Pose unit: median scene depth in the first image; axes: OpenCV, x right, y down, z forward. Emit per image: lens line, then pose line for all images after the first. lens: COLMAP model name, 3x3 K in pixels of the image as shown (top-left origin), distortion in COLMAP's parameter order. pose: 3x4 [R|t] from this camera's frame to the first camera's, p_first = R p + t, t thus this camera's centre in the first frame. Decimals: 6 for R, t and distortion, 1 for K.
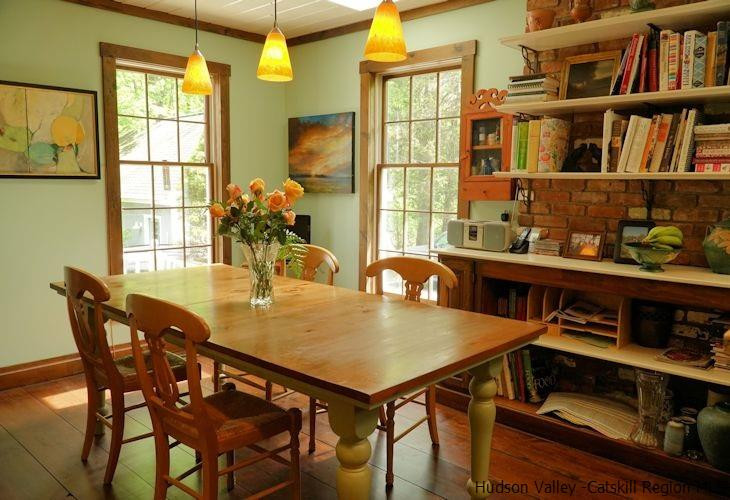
lens RADIAL K [[582.2, 0, 366.6], [0, 582.2, 252.2], [0, 0, 1]] dist [0.000843, -0.014772]
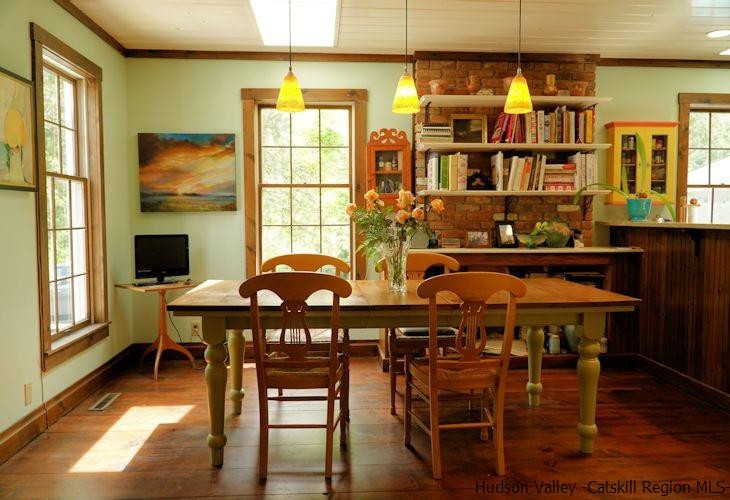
lens RADIAL K [[582.2, 0, 366.5], [0, 582.2, 250.6], [0, 0, 1]] dist [0.000843, -0.014772]
pose [[0.678871, -0.056873, 0.732052, -0.833413], [0.098897, 0.994993, -0.014411, 0.010431], [-0.727567, 0.082180, 0.681096, 0.161632]]
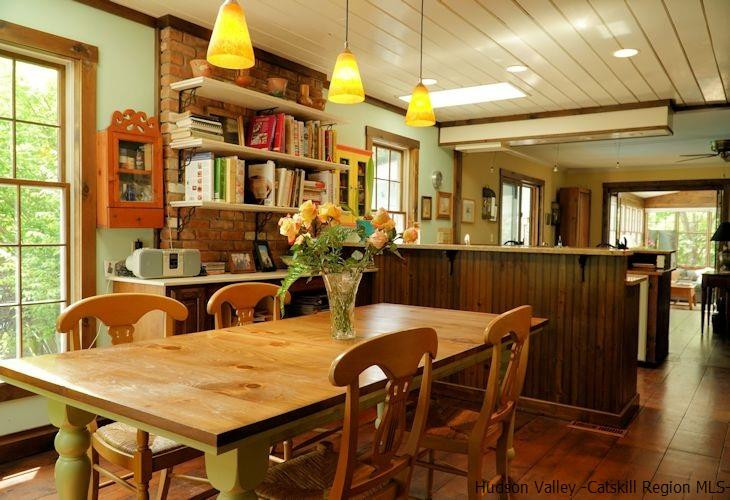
lens RADIAL K [[582.2, 0, 359.0], [0, 582.2, 251.7], [0, 0, 1]] dist [0.000843, -0.014772]
pose [[-0.132148, -0.040555, 0.990400, -0.808182], [0.101540, 0.993353, 0.054224, -0.068753], [-0.986015, 0.107731, -0.127152, 0.809241]]
